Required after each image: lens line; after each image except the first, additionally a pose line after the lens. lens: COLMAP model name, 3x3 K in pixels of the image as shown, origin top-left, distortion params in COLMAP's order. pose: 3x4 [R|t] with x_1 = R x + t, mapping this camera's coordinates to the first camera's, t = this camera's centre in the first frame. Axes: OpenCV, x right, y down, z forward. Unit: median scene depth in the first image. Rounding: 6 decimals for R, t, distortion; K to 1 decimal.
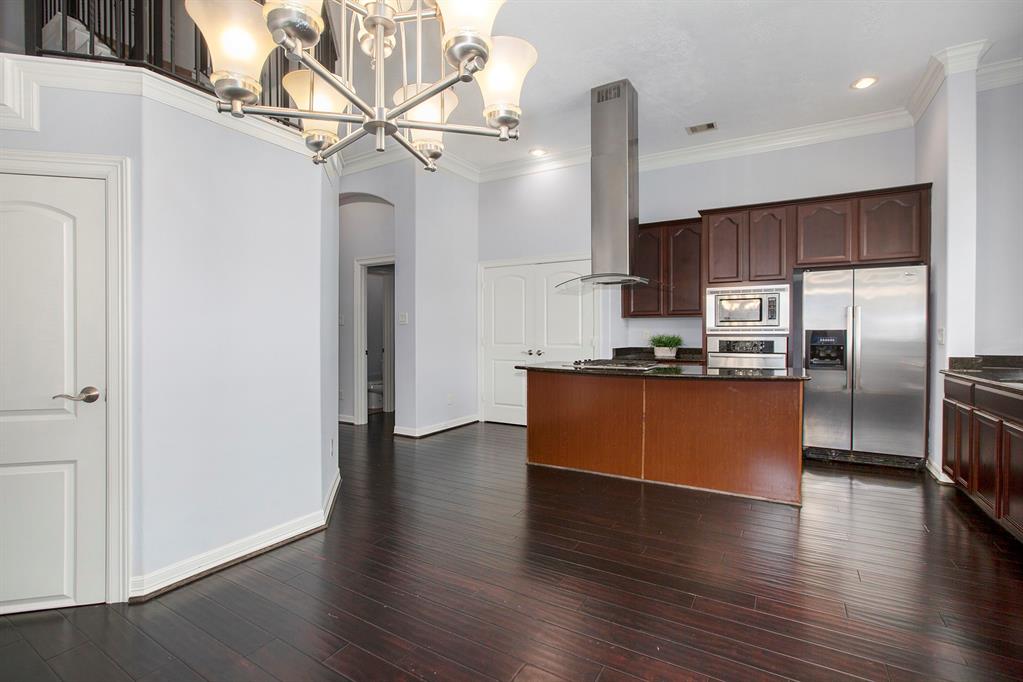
lens RADIAL K [[475.5, 0, 511.3], [0, 475.5, 343.8], [0, 0, 1]] dist [-0.037193, 0.000192]
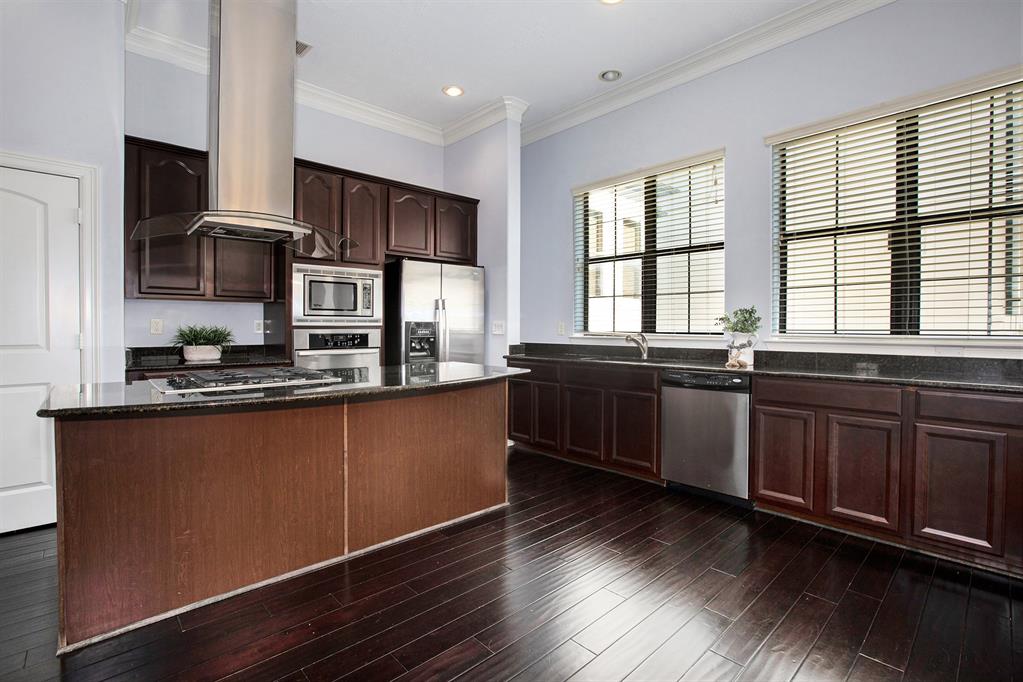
lens RADIAL K [[475.5, 0, 504.8], [0, 475.5, 336.3], [0, 0, 1]] dist [-0.037193, 0.000192]
pose [[0.264092, -0.018112, 0.964328, -0.226825], [0.015954, 0.999769, 0.014409, -0.010157], [-0.964366, 0.011579, 0.264320, 0.526077]]
